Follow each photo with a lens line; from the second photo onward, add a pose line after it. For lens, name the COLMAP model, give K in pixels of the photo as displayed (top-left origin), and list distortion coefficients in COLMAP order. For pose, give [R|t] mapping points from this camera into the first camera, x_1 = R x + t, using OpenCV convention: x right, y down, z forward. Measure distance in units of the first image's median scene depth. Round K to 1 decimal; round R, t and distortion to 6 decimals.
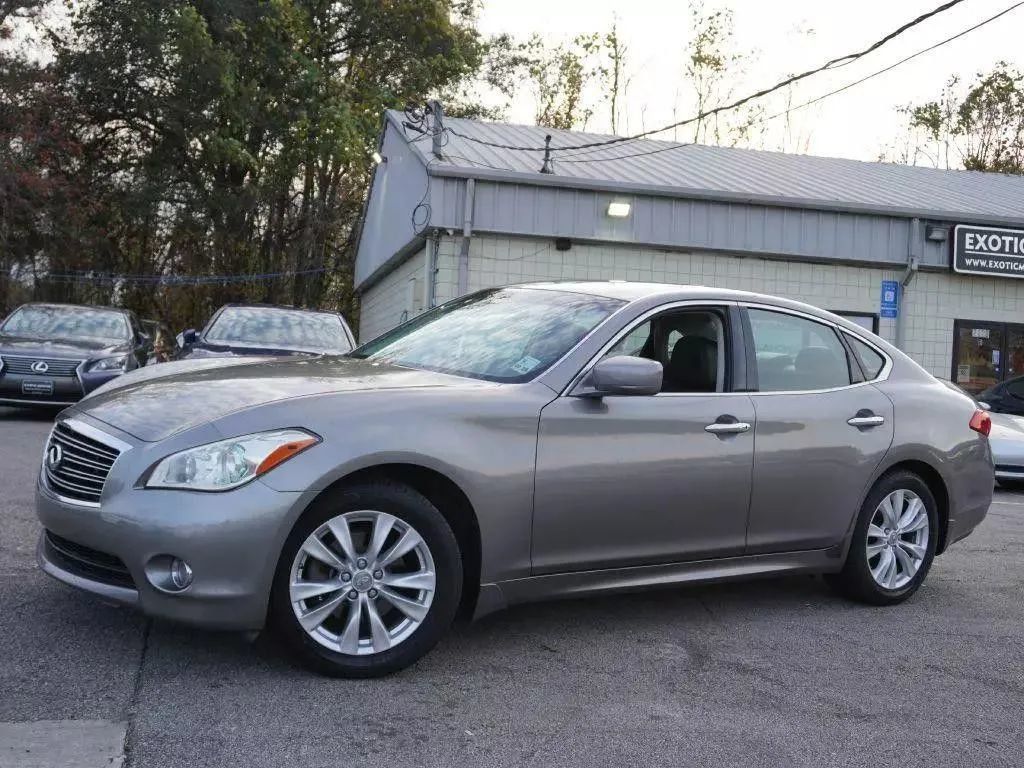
lens RADIAL K [[1126.3, 0, 512.0], [0, 1126.3, 384.0], [0, 0, 1]] dist [0.003675, 0.035951]
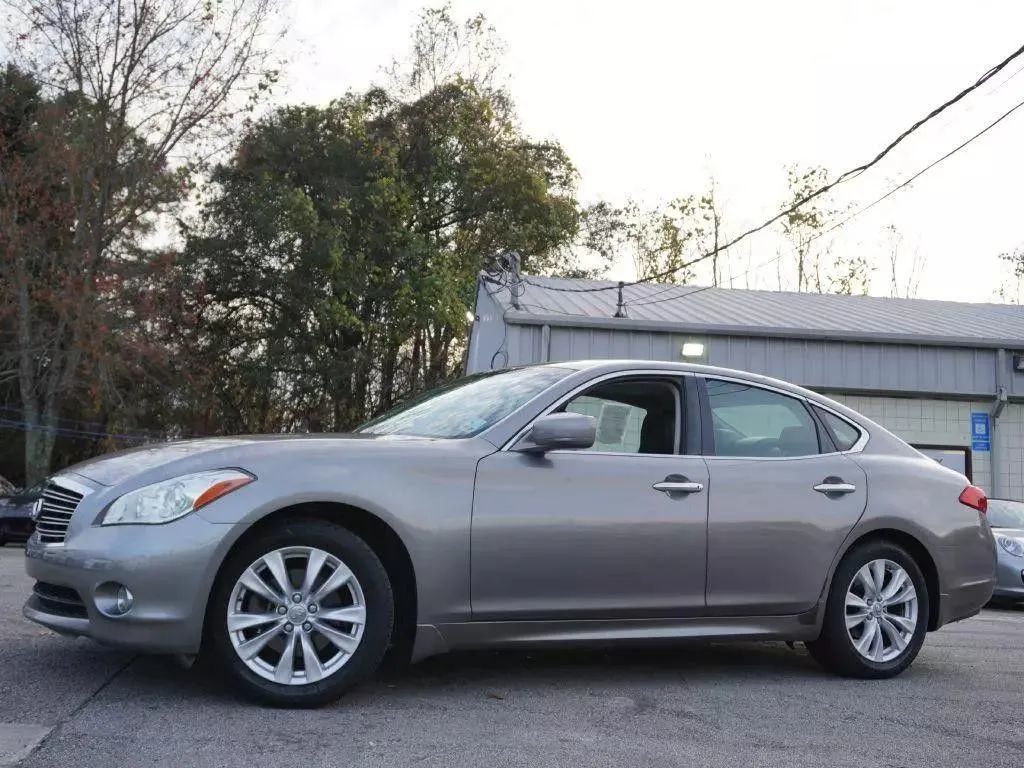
lens RADIAL K [[1126.3, 0, 512.0], [0, 1126.3, 384.0], [0, 0, 1]] dist [0.003675, 0.035951]
pose [[0.993310, -0.033485, -0.110517, 0.135493], [0.016373, 0.988205, -0.152258, 0.086725], [0.114312, 0.149430, 0.982142, -0.042320]]
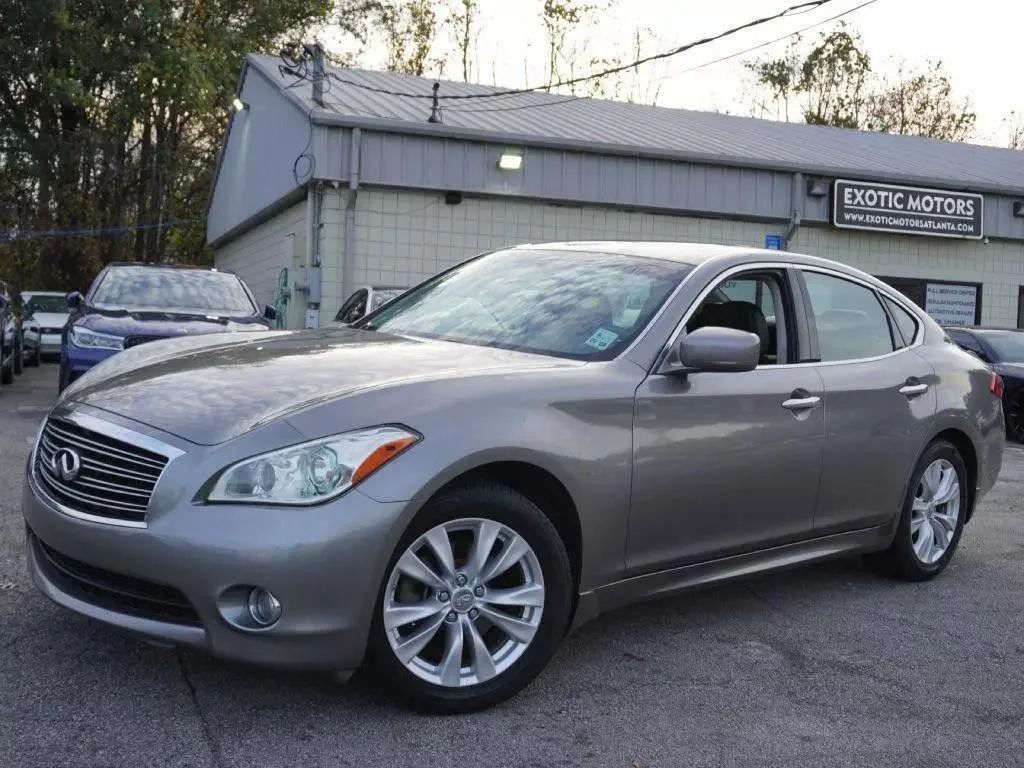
lens RADIAL K [[1126.3, 0, 512.0], [0, 1126.3, 384.0], [0, 0, 1]] dist [0.003675, 0.035951]
pose [[0.989125, -0.021282, 0.145532, -0.149767], [0.015283, 0.998992, 0.042219, -0.016069], [-0.146284, -0.039535, 0.988452, 0.111866]]
